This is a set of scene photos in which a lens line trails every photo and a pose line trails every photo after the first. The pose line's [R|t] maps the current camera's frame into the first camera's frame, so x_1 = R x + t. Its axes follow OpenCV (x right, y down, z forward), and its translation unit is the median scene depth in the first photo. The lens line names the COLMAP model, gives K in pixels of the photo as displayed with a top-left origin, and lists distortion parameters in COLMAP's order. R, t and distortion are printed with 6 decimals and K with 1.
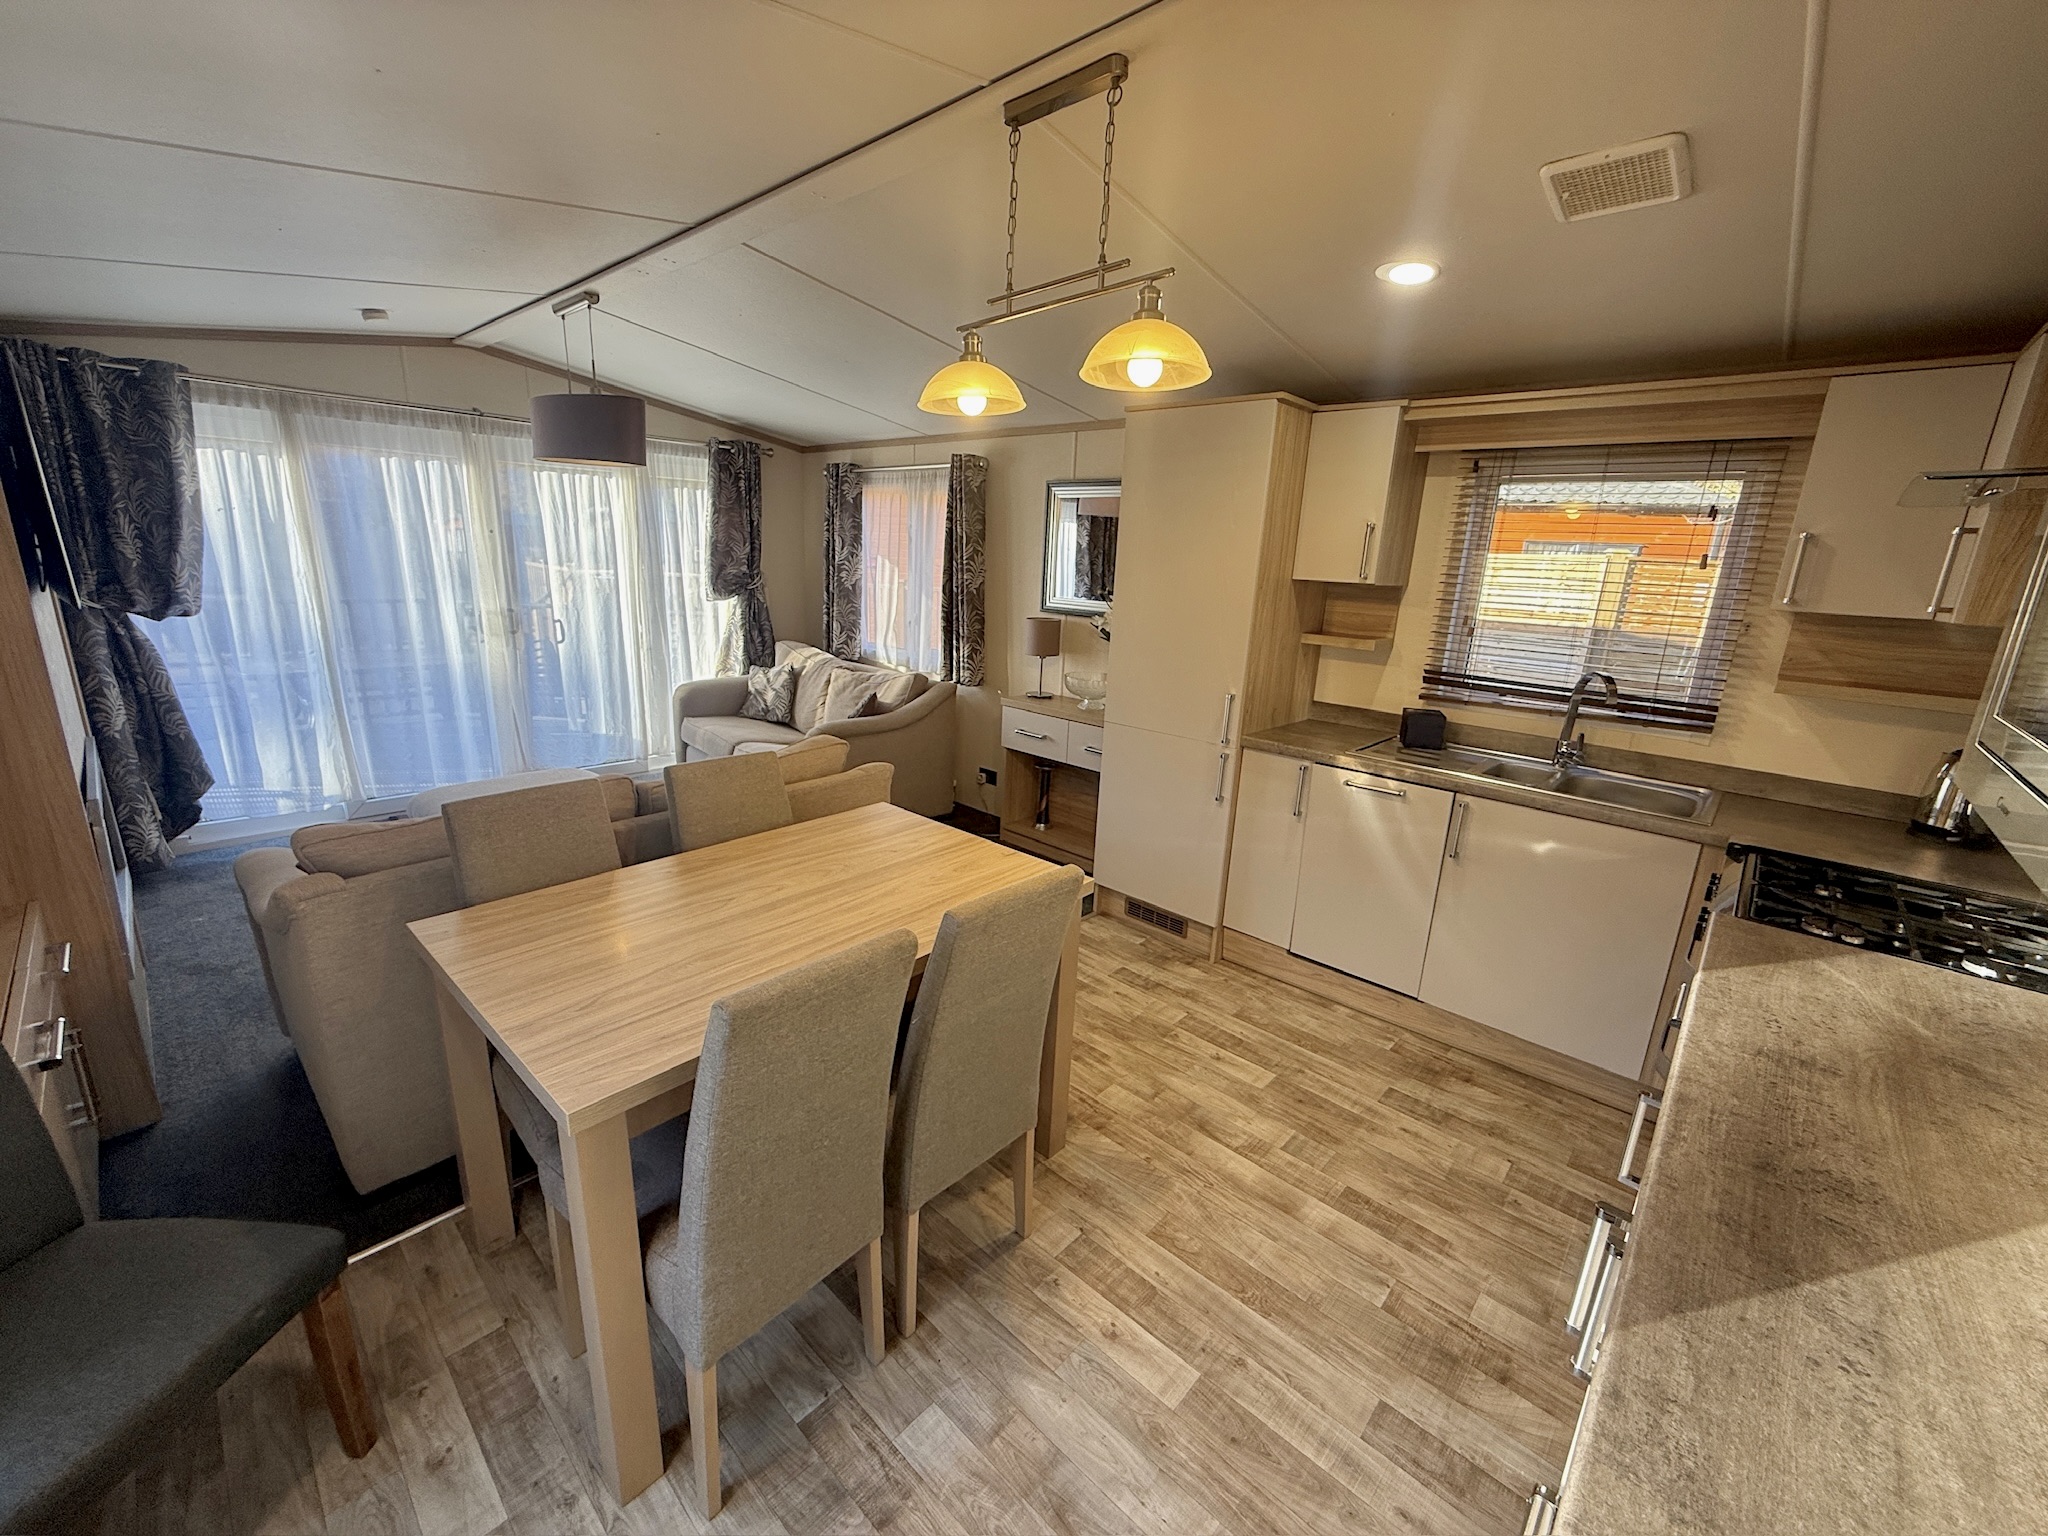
lens RADIAL K [[814.1, 0, 1021.9], [0, 814.1, 764.2], [0, 0, 1]] dist [-0.001240, 0.000287]
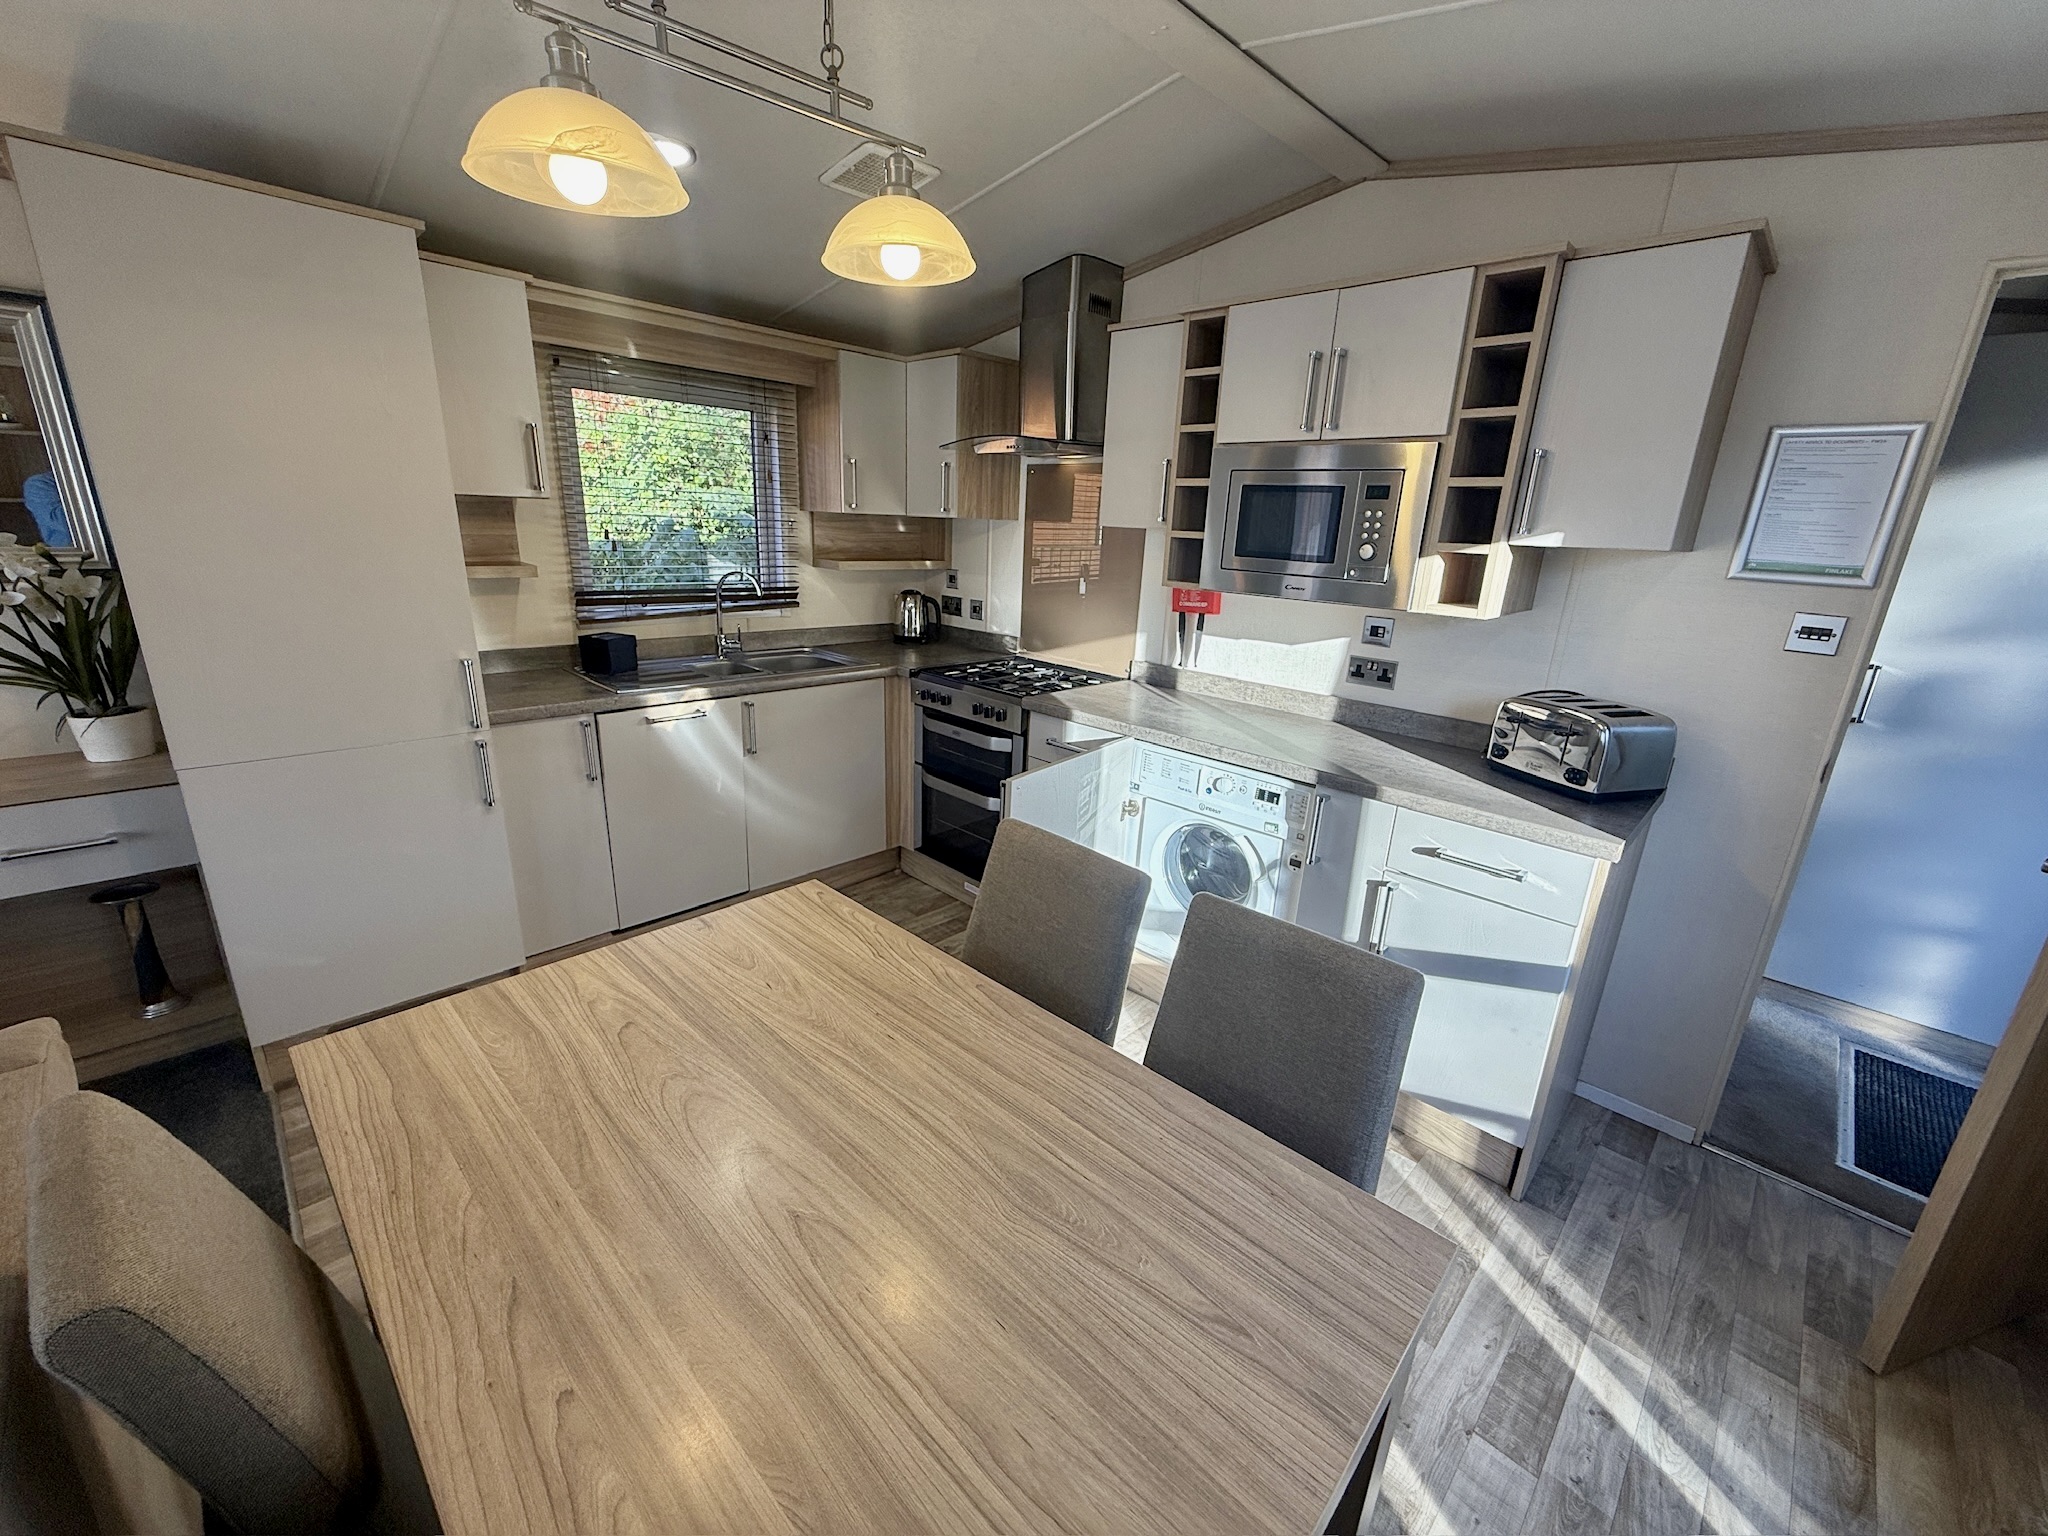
lens RADIAL K [[814.1, 0, 1017.3], [0, 814.1, 765.5], [0, 0, 1]] dist [-0.001240, 0.000287]
pose [[0.039502, -0.332143, 0.942402, -0.388693], [0.212666, 0.924324, 0.316857, -0.111369], [-0.976326, 0.187900, 0.107148, 0.417972]]
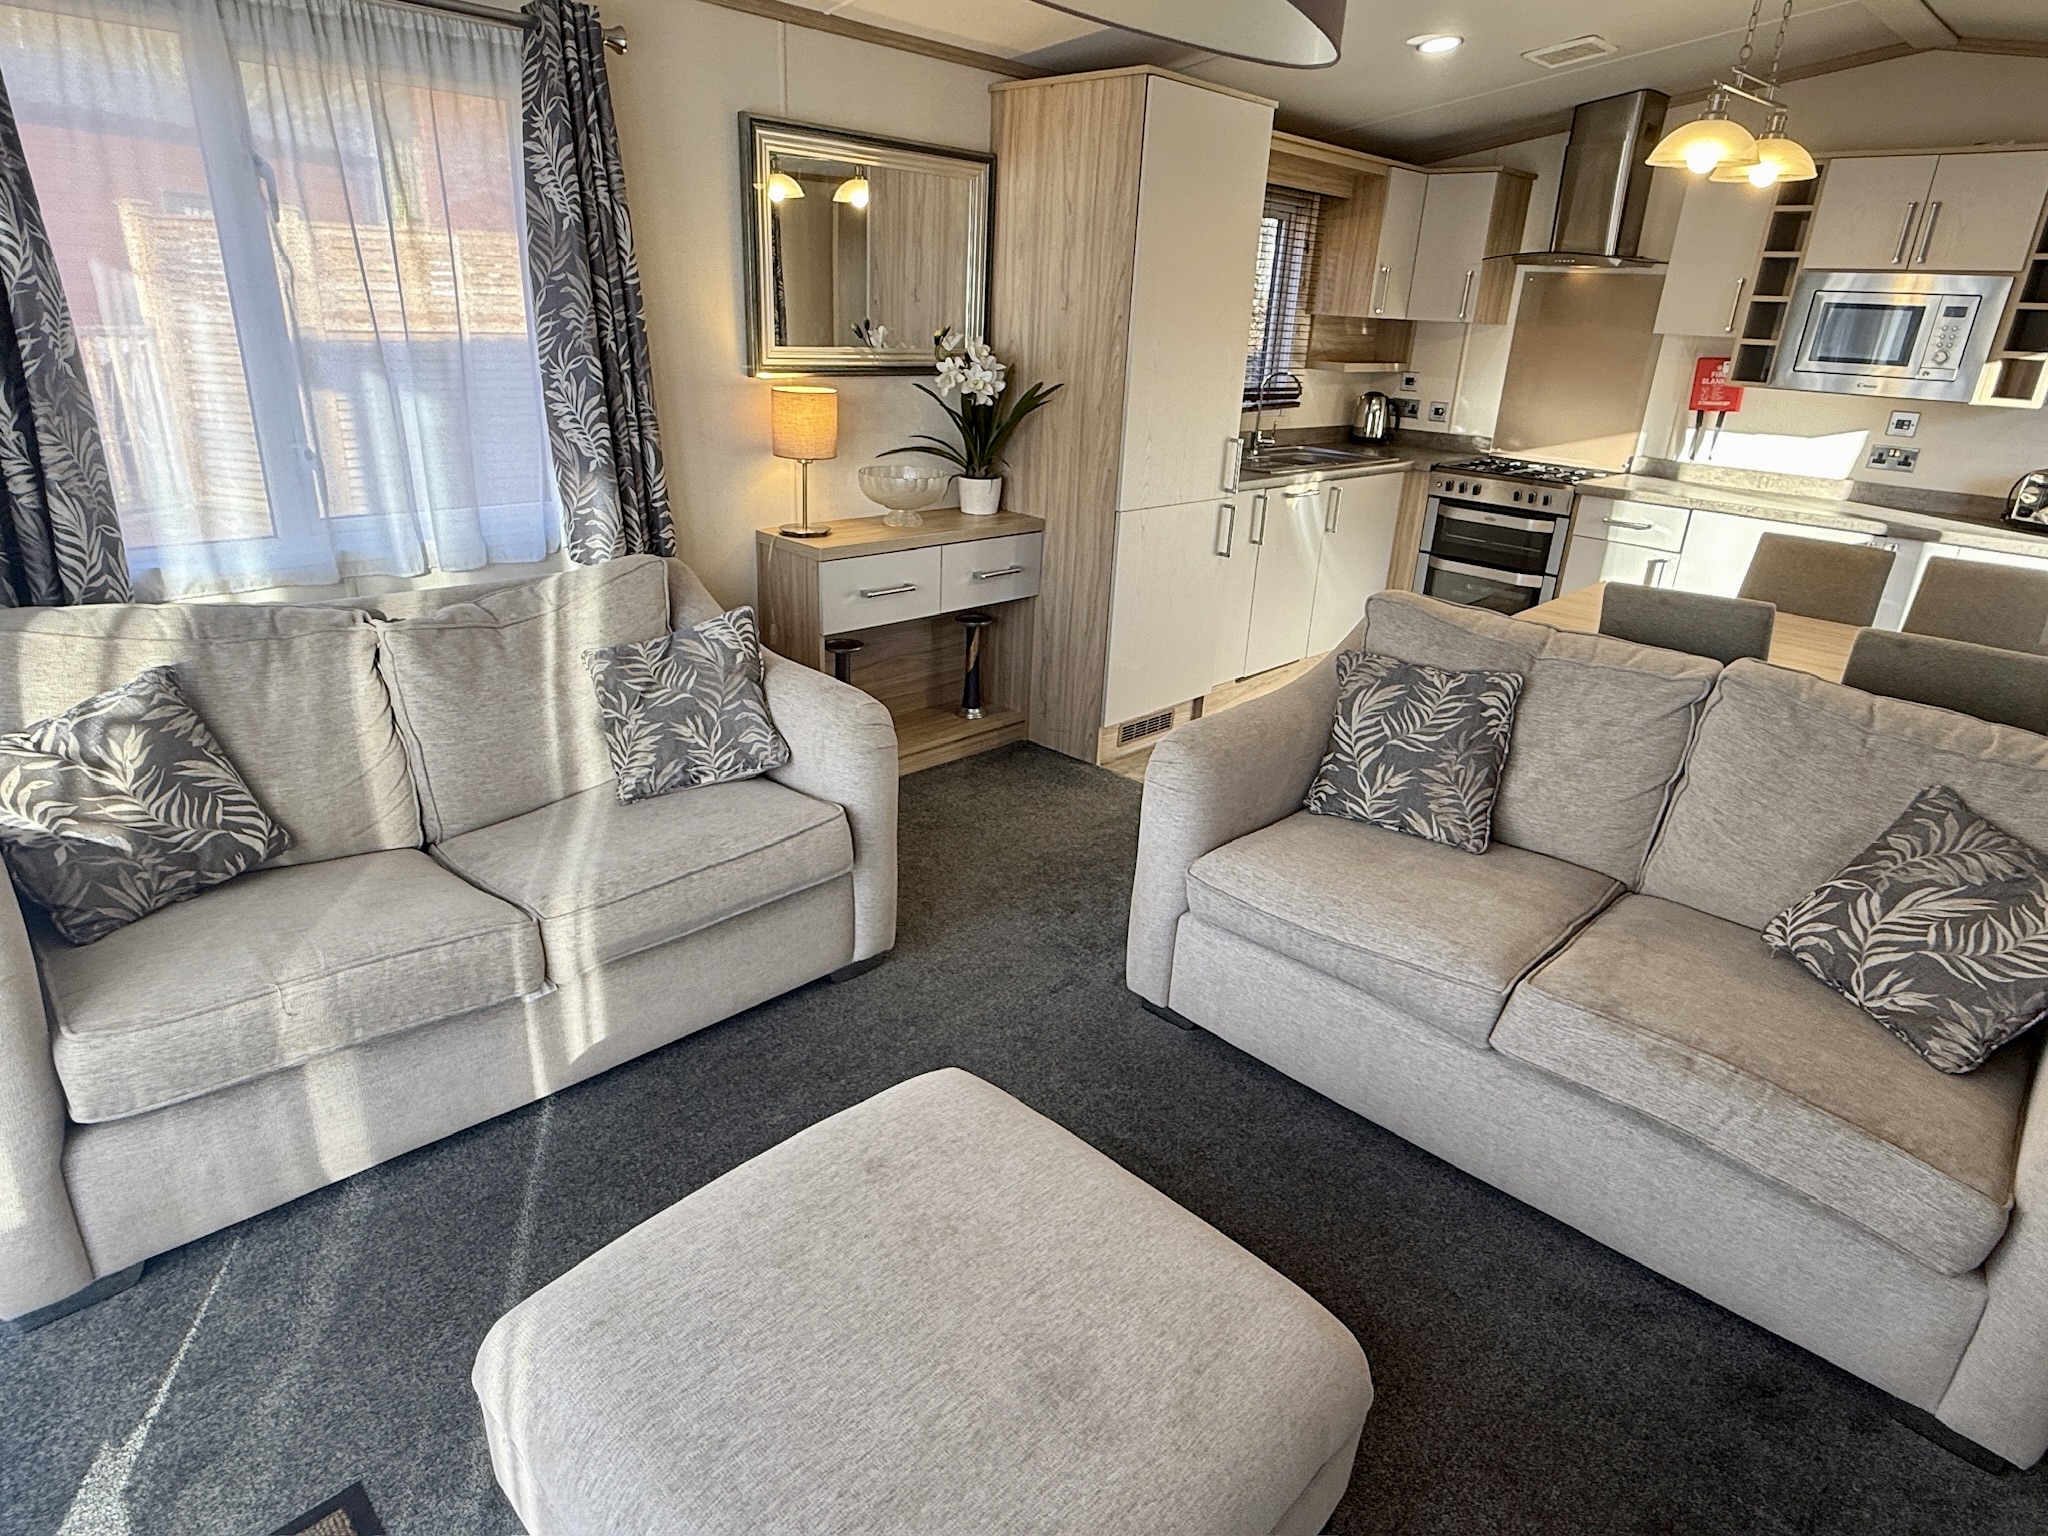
lens RADIAL K [[1159.9, 0, 1029.0], [0, 1159.9, 758.6], [0, 0, 1]] dist [-0.002501, 0.003656]
pose [[0.026938, -0.406505, 0.913251, -0.997926], [0.205605, 0.896303, 0.392896, -0.294654], [-0.978264, 0.177186, 0.107724, 1.037184]]
